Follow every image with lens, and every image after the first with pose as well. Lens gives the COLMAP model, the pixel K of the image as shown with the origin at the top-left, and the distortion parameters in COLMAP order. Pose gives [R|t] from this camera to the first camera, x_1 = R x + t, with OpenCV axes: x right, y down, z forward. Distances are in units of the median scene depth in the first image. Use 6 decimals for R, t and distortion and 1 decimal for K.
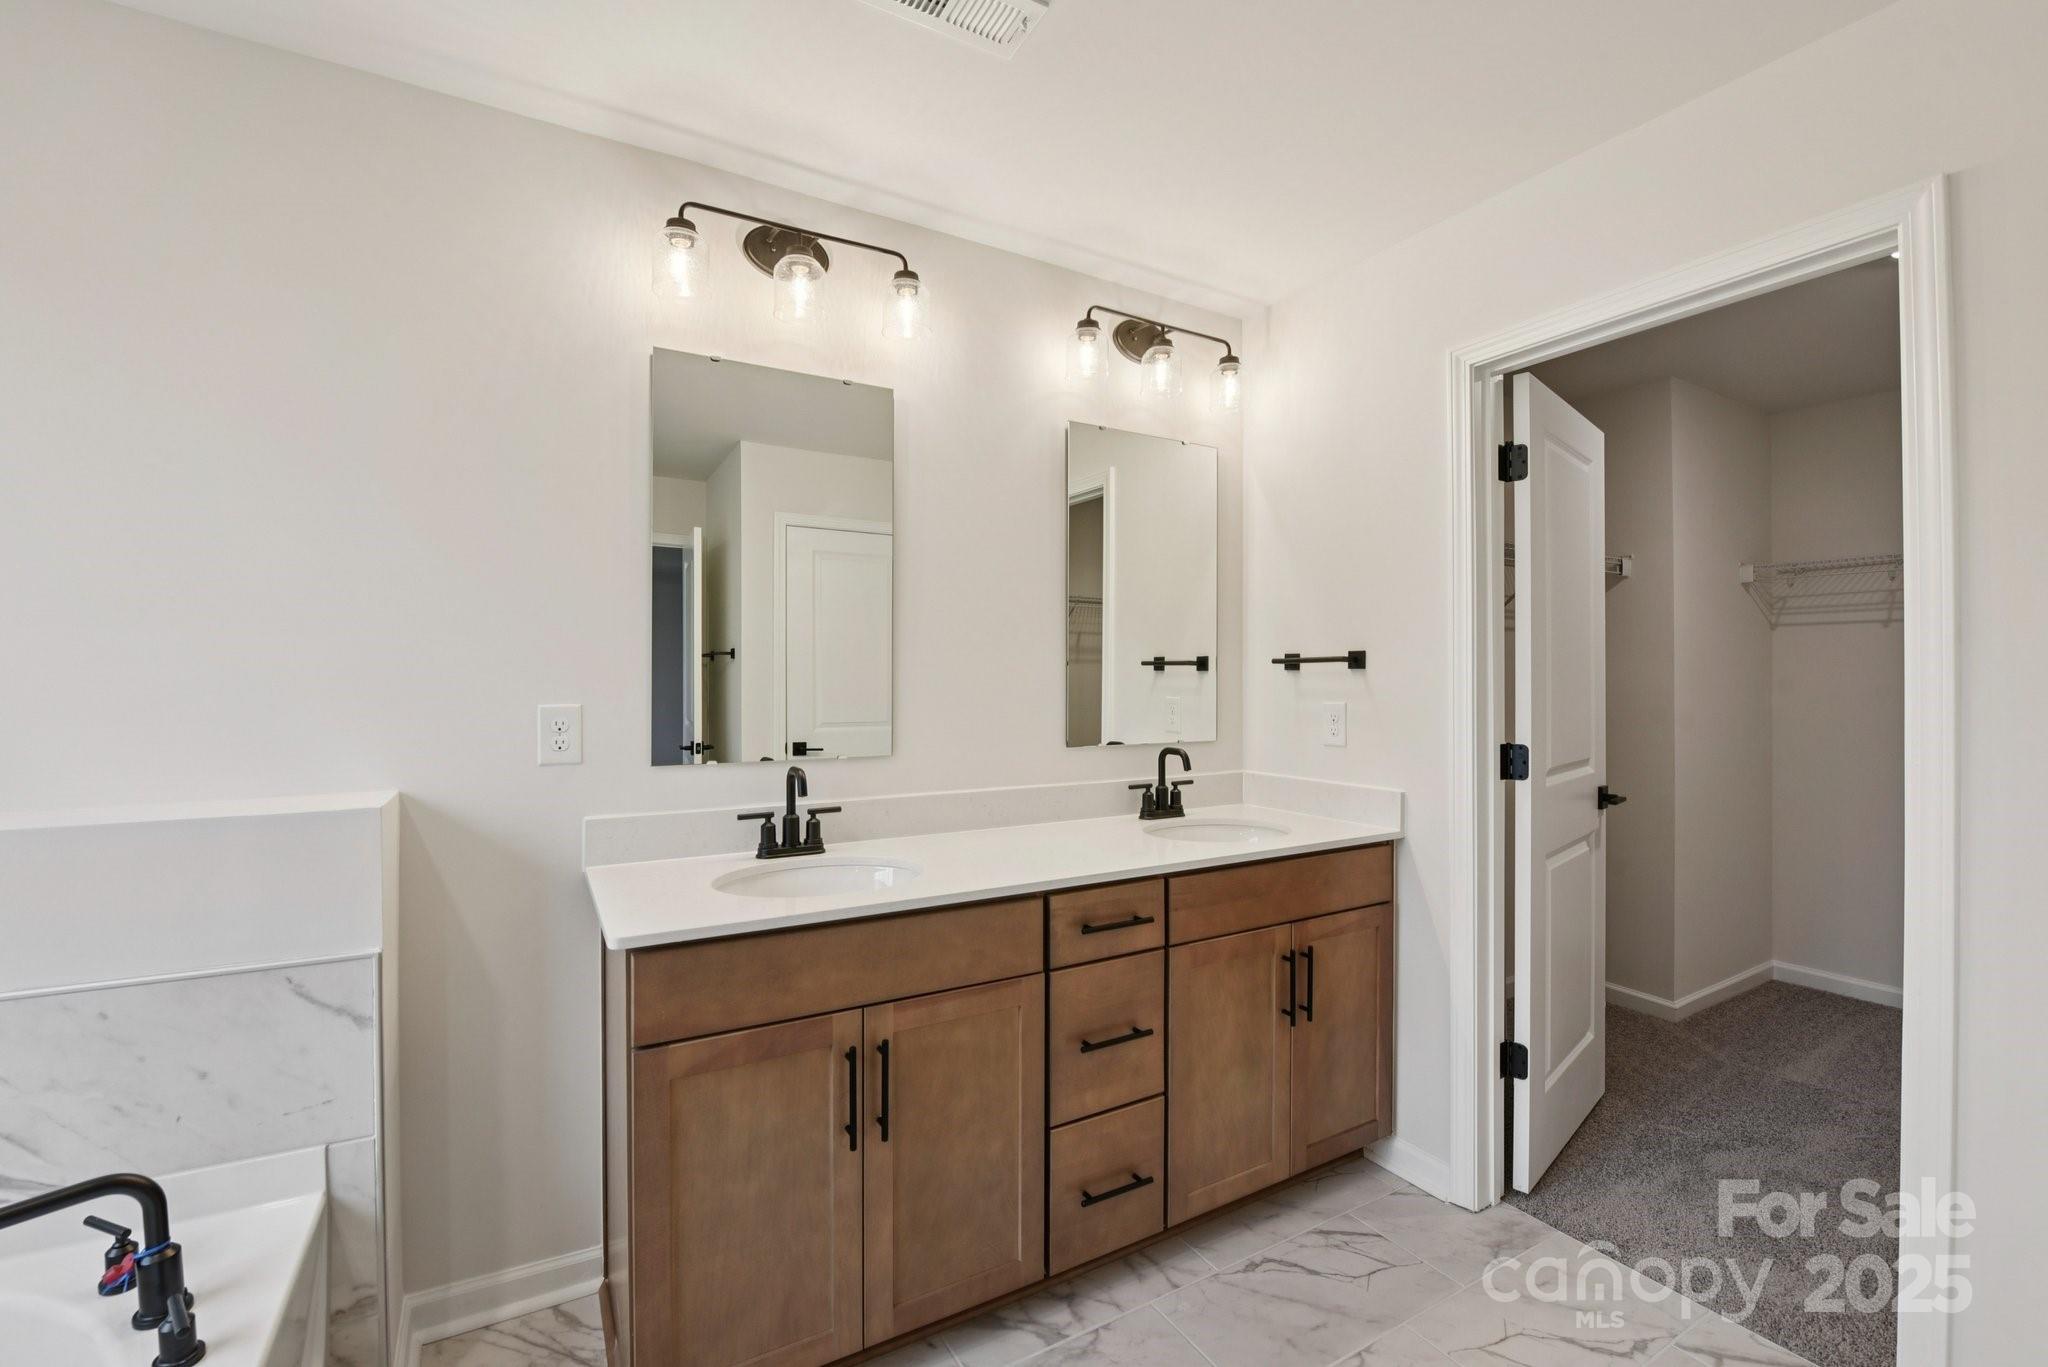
lens RADIAL K [[861.2, 0, 1015.0], [0, 861.2, 680.0], [0, 0, 1]] dist [-0.020367, -0.000221]
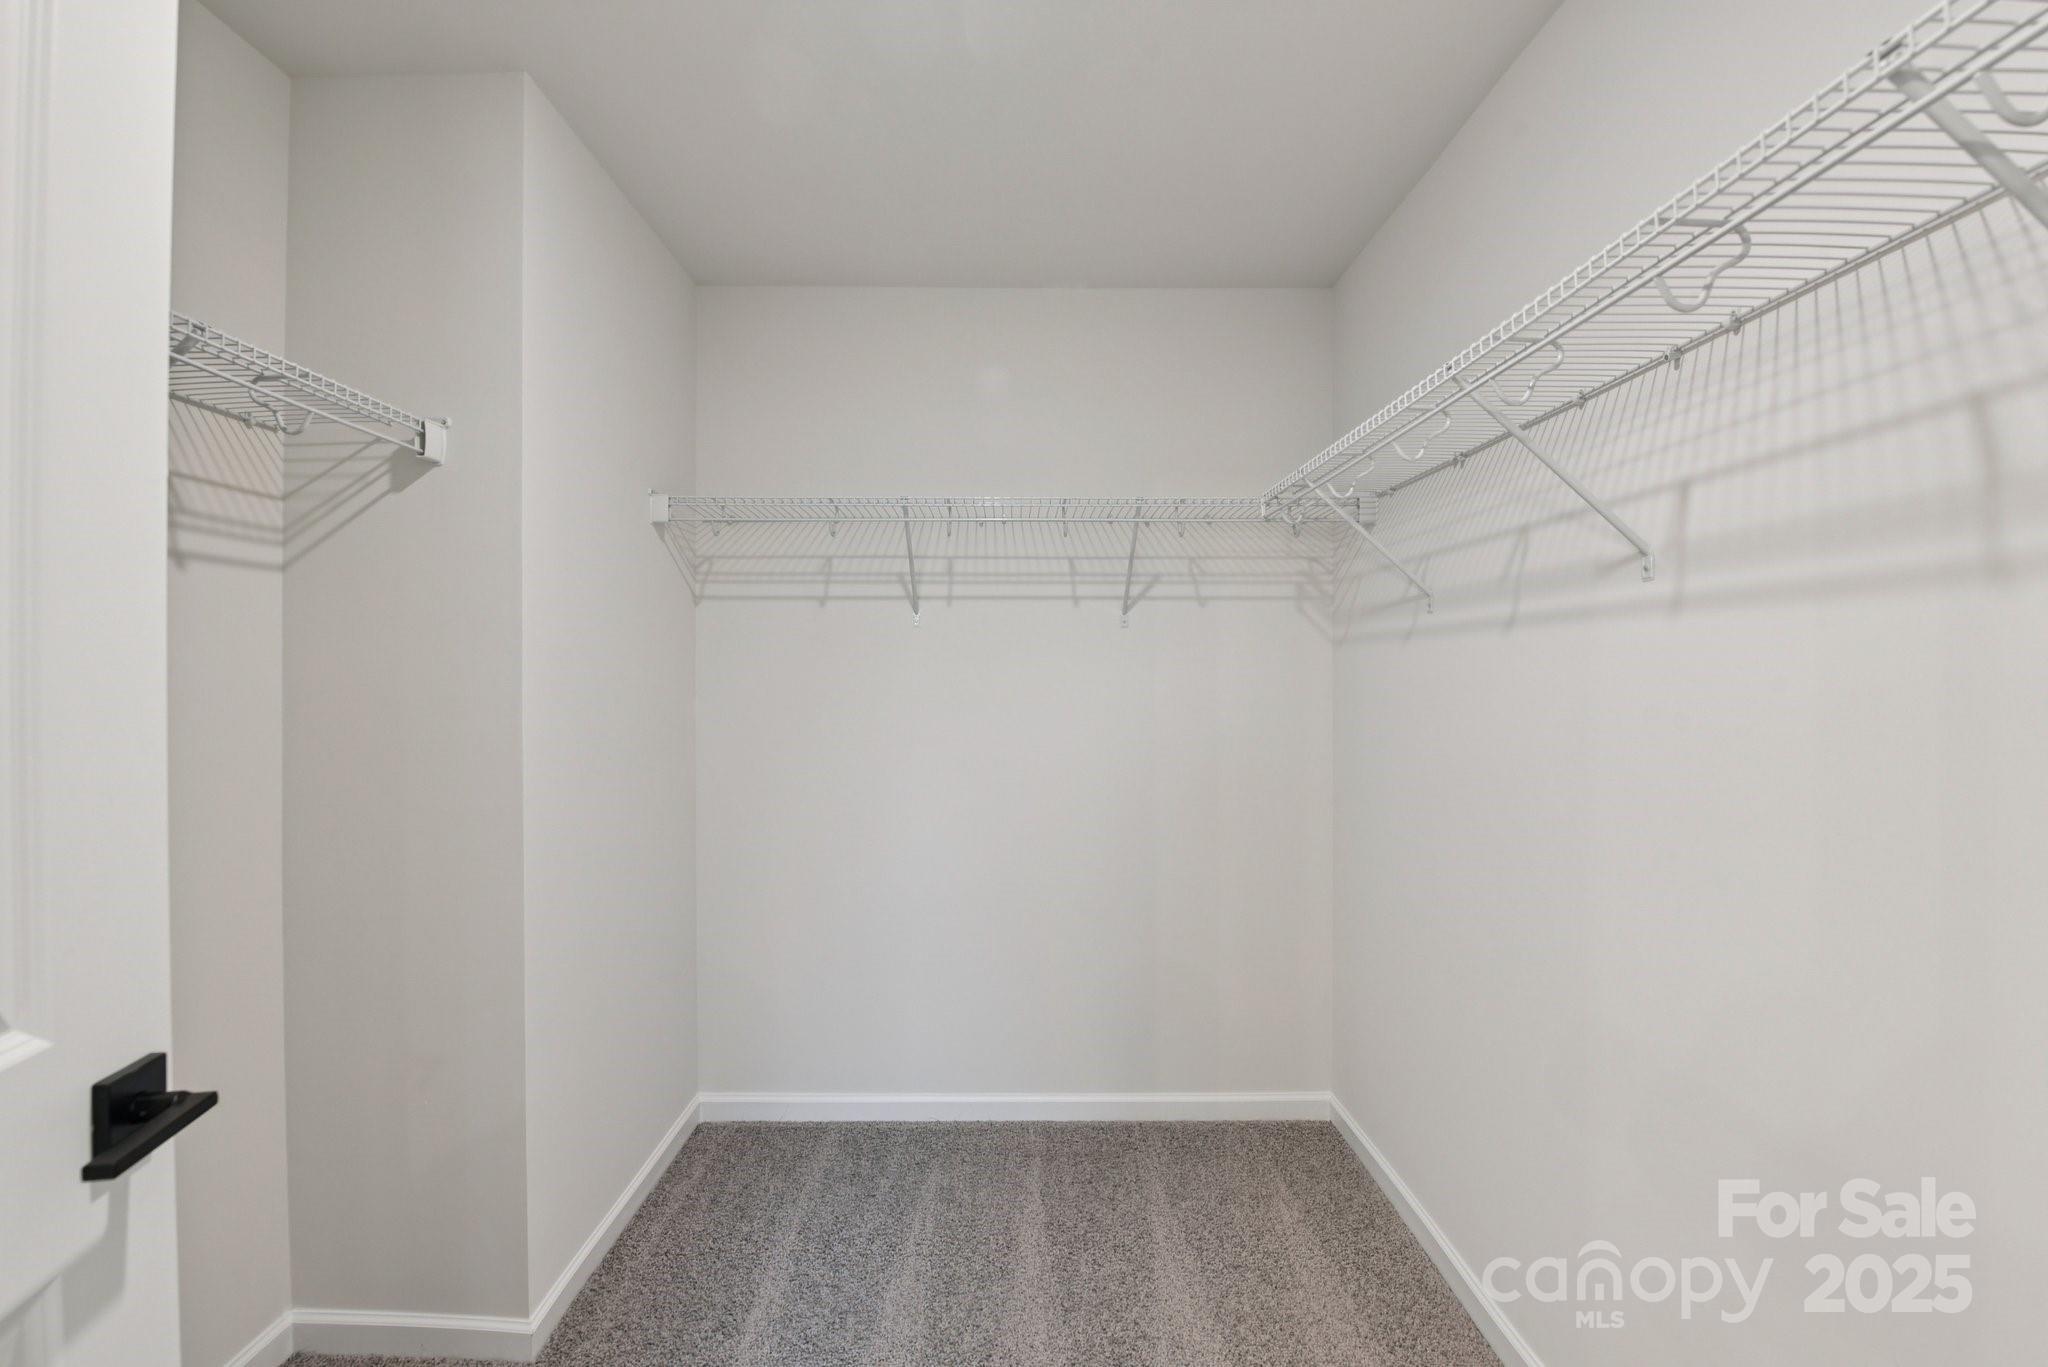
lens RADIAL K [[861.2, 0, 1015.0], [0, 861.2, 680.0], [0, 0, 1]] dist [-0.020367, -0.000221]
pose [[0.490408, -0.001956, 0.871491, 0.440408], [-0.001794, 0.999993, 0.003254, -0.000731], [-0.871491, -0.003160, 0.490401, 0.460557]]
